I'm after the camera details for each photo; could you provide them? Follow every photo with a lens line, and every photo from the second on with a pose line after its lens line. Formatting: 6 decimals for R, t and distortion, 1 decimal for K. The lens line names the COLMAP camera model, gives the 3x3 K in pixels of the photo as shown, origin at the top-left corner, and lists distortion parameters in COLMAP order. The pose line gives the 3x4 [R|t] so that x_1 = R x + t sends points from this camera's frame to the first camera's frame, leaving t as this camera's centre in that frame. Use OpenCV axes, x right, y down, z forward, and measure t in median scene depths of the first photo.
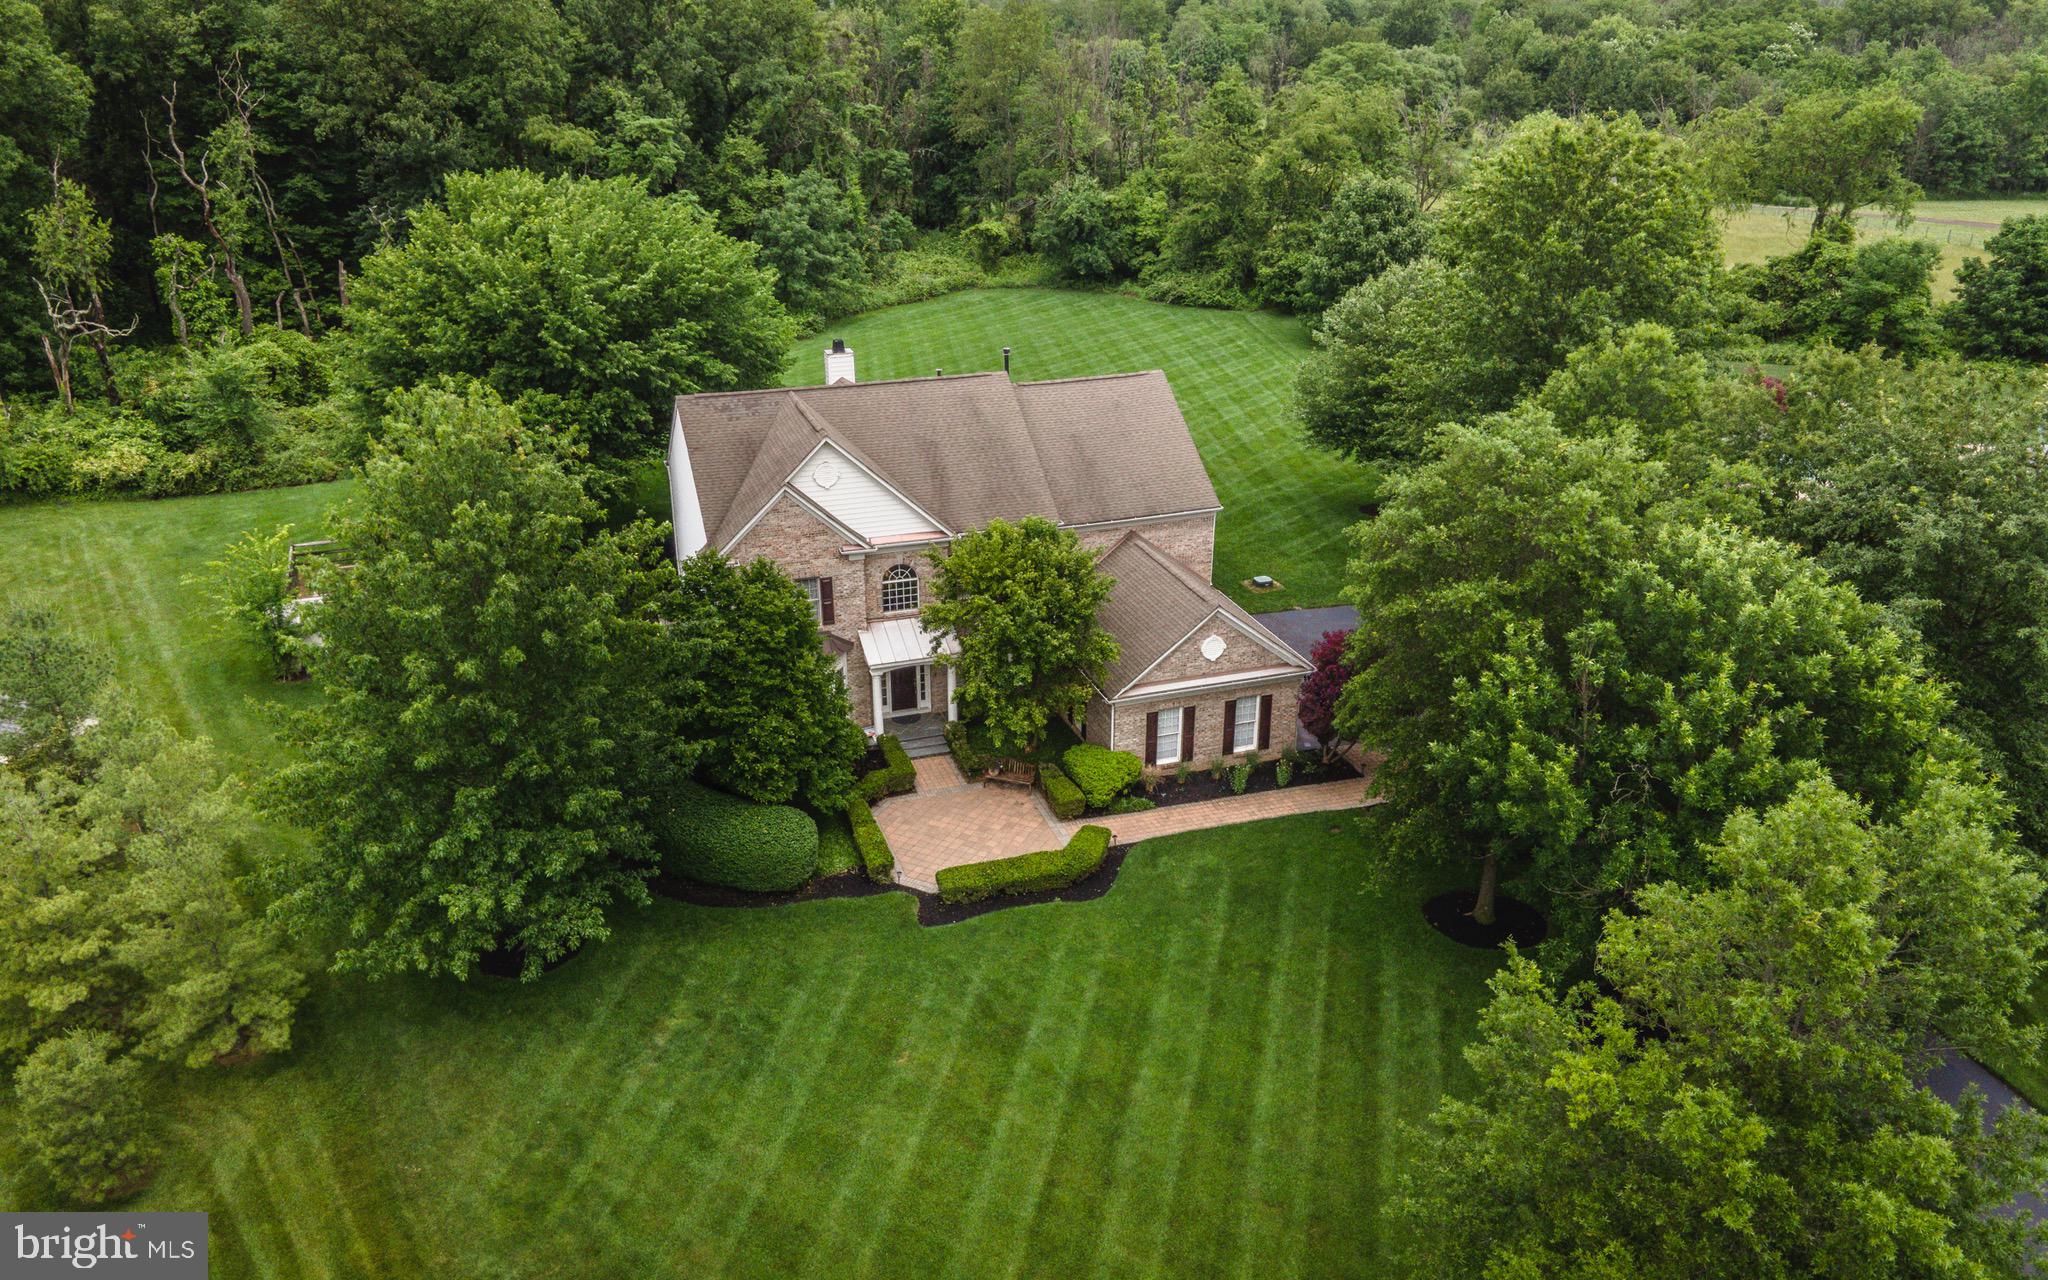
lens RADIAL K [[1460.4, 0, 1024.1], [0, 1460.4, 736.0], [0, 0, 1]] dist [0.036057, 0.001724]
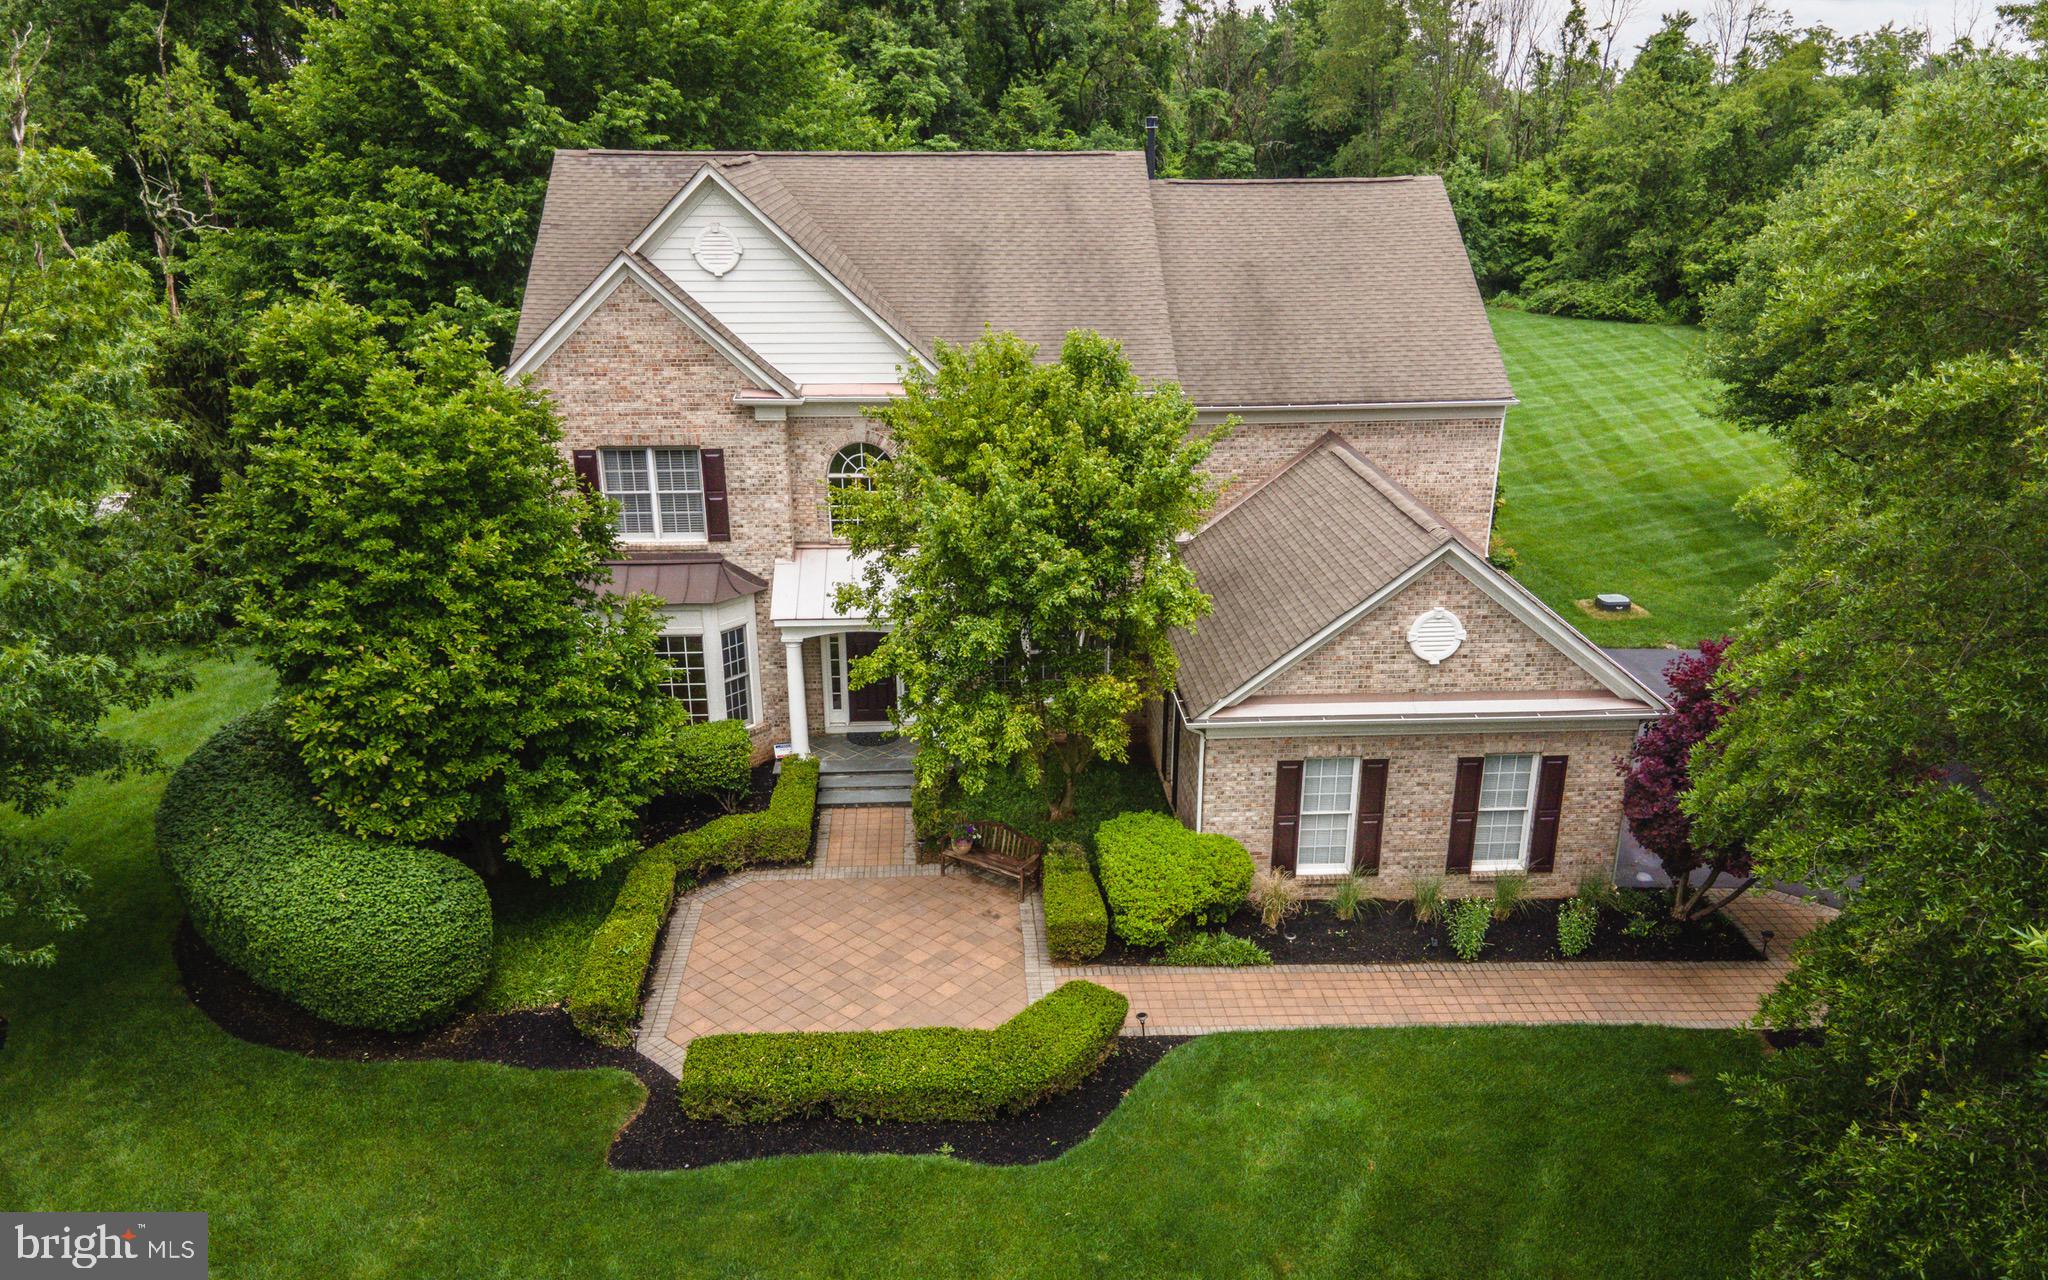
lens RADIAL K [[1460.4, 0, 1024.1], [0, 1460.4, 736.0], [0, 0, 1]] dist [0.036057, 0.001724]
pose [[0.962513, 0.104585, -0.250262, 0.120128], [-0.122391, 0.990865, -0.056632, 0.012812], [0.242053, 0.085139, 0.966520, 0.510107]]
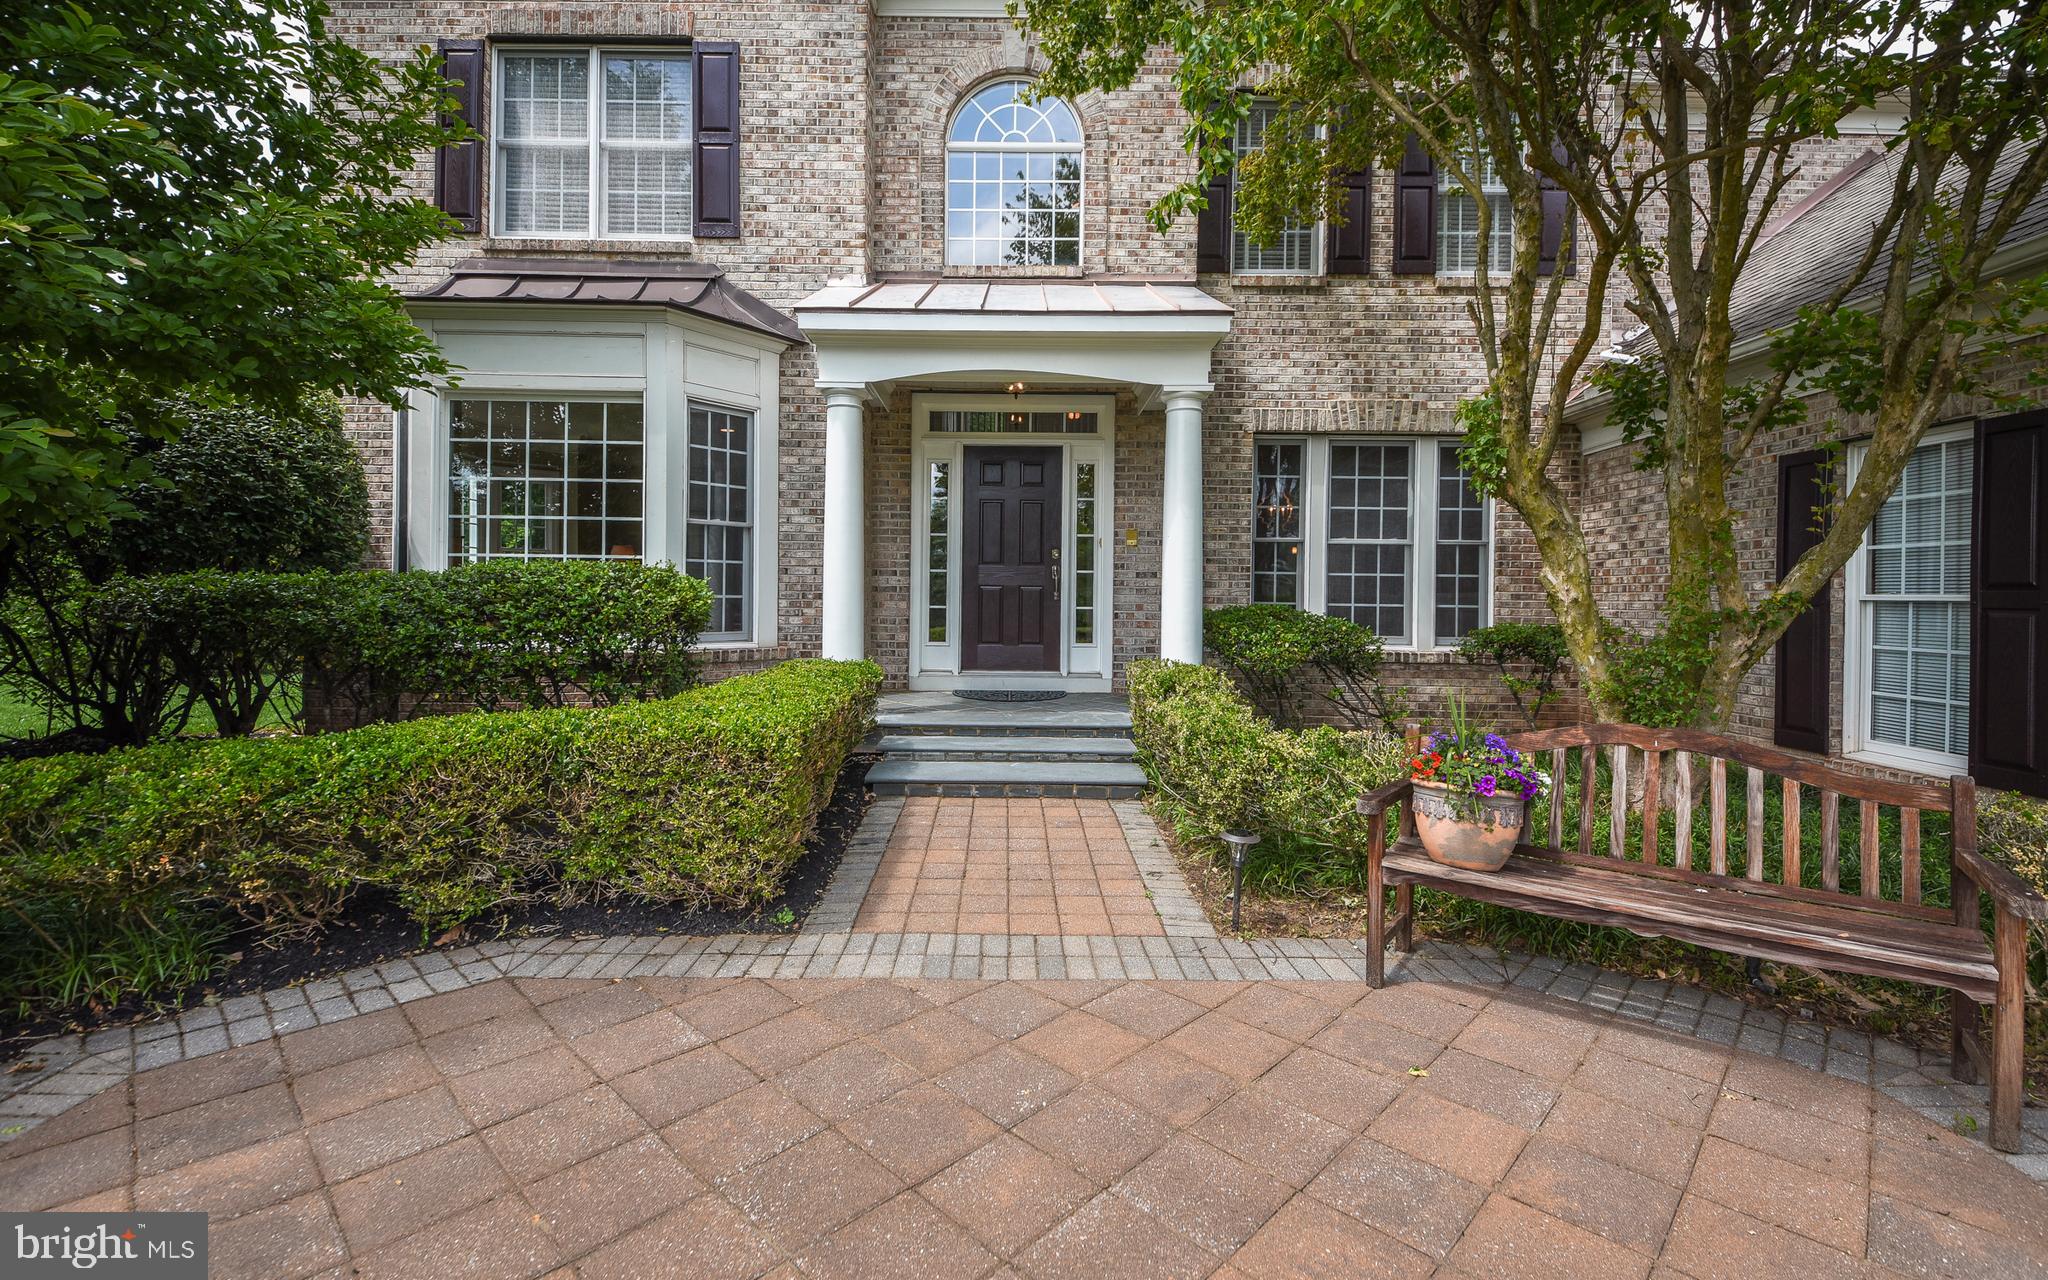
lens RADIAL K [[838.5, 0, 1024.0], [0, 838.5, 640.0], [0, 0, 1]] dist [-0.002092, -0.000245]
pose [[0.951681, 0.019306, -0.306480, -0.033792], [-0.148025, 0.903262, -0.402748, 0.041679], [0.269057, 0.428655, 0.862475, 0.921679]]
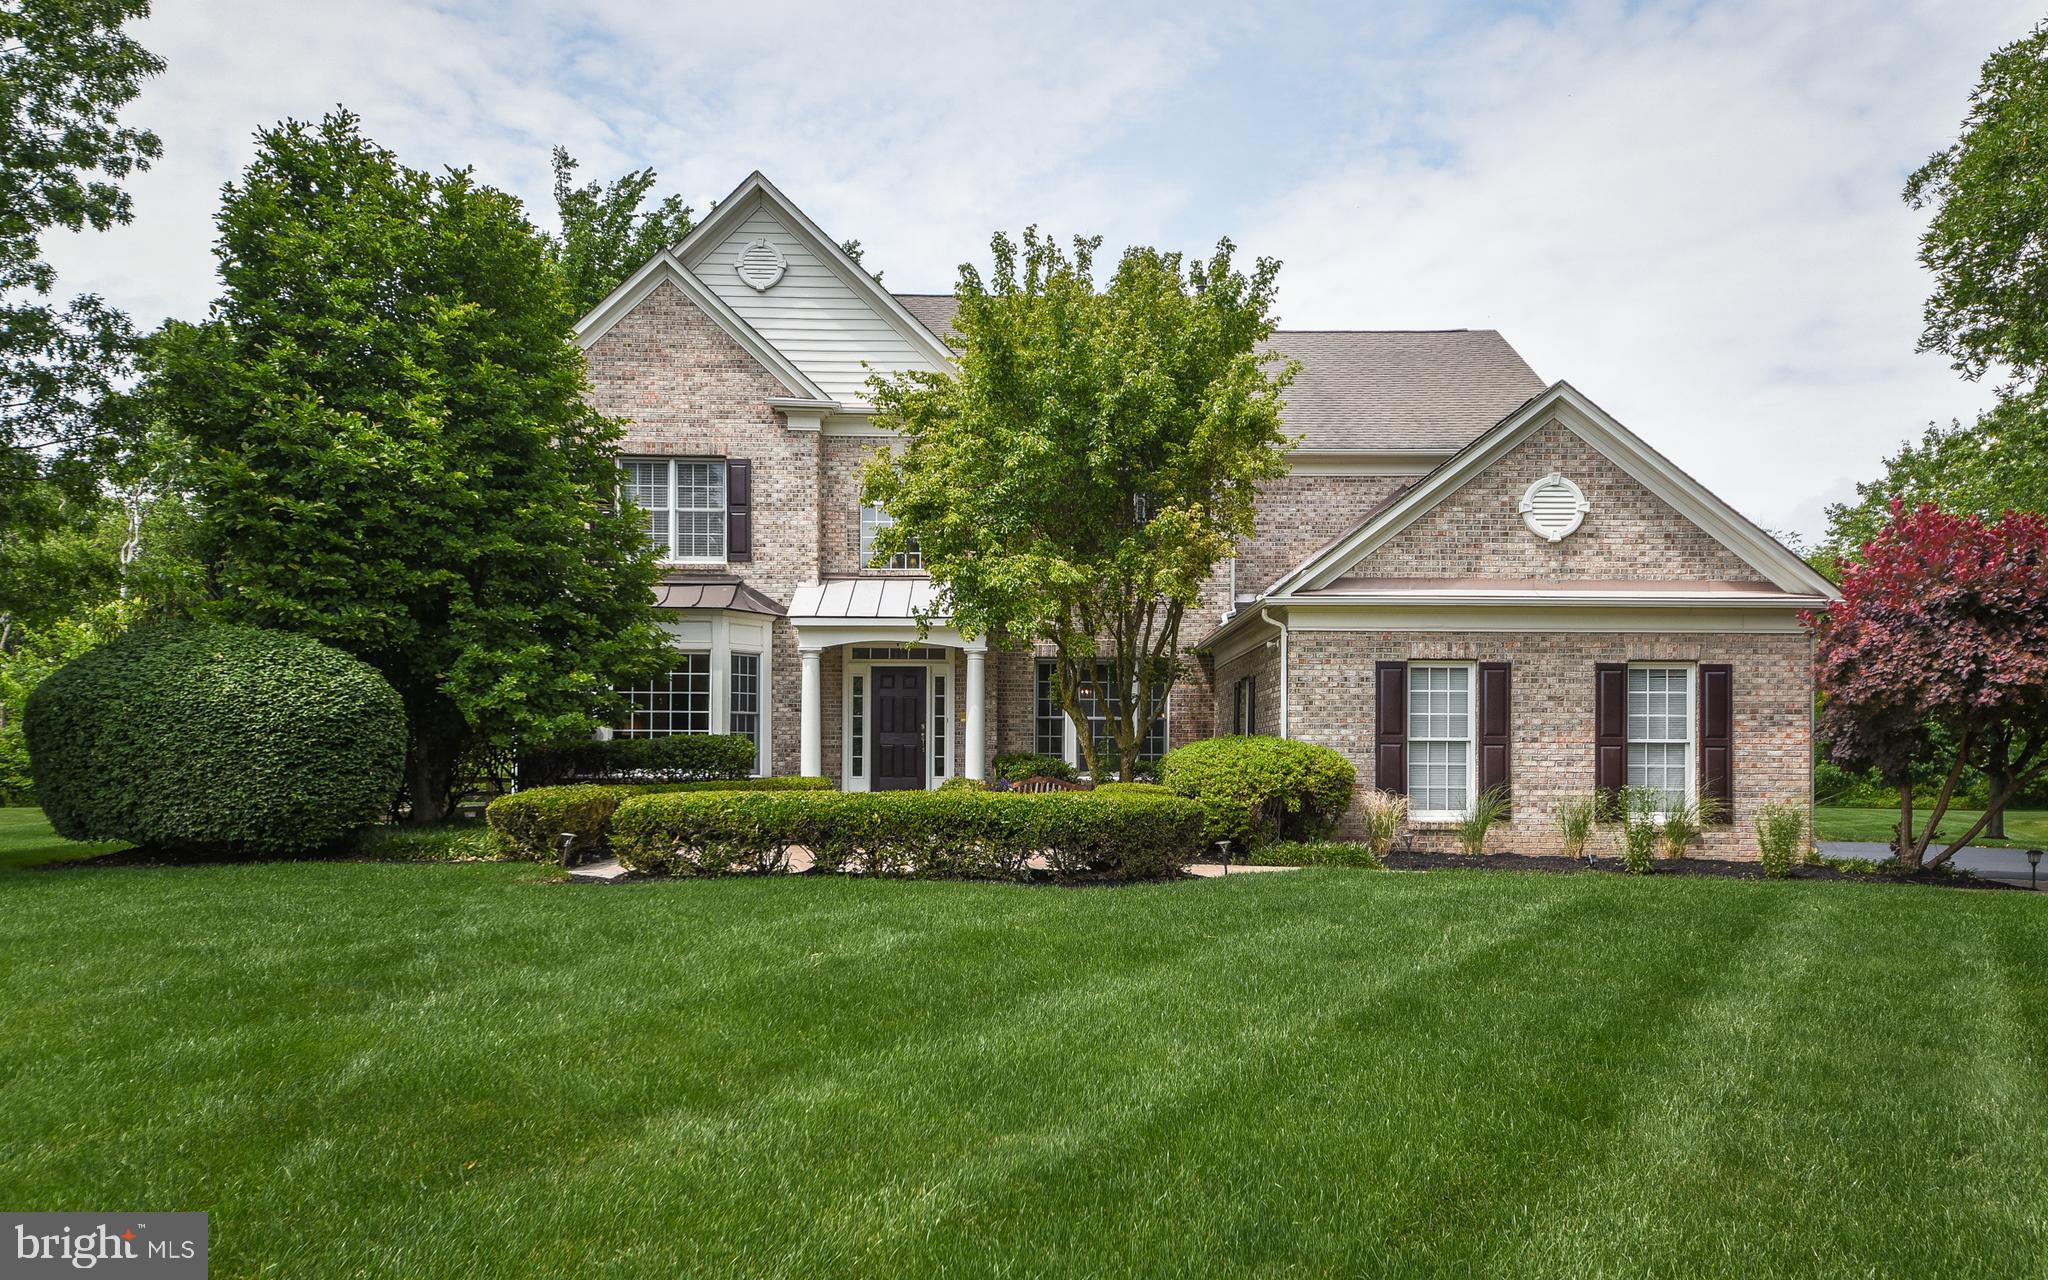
lens RADIAL K [[1477.2, 0, 1029.5], [0, 1477.2, 810.7], [0, 0, 1]] dist [0.061450, 0.002463]
pose [[0.953964, 0.009995, -0.299755, 0.112892], [-0.140277, 0.898260, -0.416476, 0.196950], [0.265095, 0.439351, 0.858309, 0.635006]]
